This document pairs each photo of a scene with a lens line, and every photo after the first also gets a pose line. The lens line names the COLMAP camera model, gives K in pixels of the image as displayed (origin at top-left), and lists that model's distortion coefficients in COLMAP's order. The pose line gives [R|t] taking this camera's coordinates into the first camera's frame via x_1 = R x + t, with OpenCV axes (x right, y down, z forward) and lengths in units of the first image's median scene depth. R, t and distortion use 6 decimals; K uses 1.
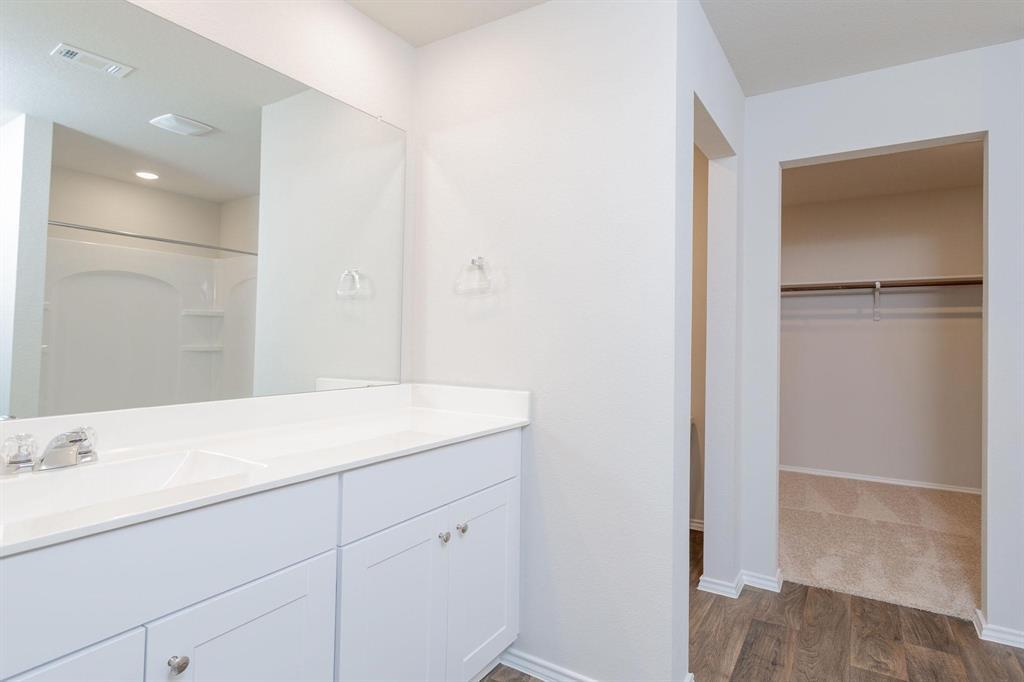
lens RADIAL K [[556.9, 0, 530.3], [0, 556.9, 334.4], [0, 0, 1]] dist [0.020322, -0.001553]
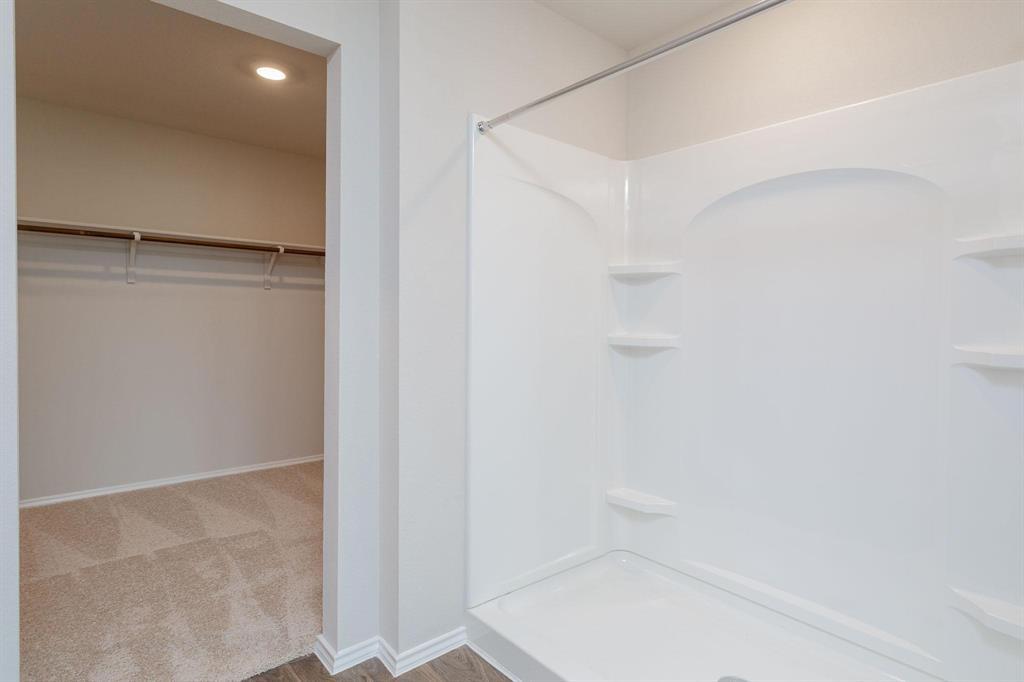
lens RADIAL K [[556.9, 0, 530.3], [0, 556.9, 334.4], [0, 0, 1]] dist [0.020322, -0.001553]
pose [[0.321375, -0.043274, 0.945963, 0.090952], [-0.020029, 0.998421, 0.052478, -0.009054], [-0.946740, -0.035812, 0.320001, 0.339990]]
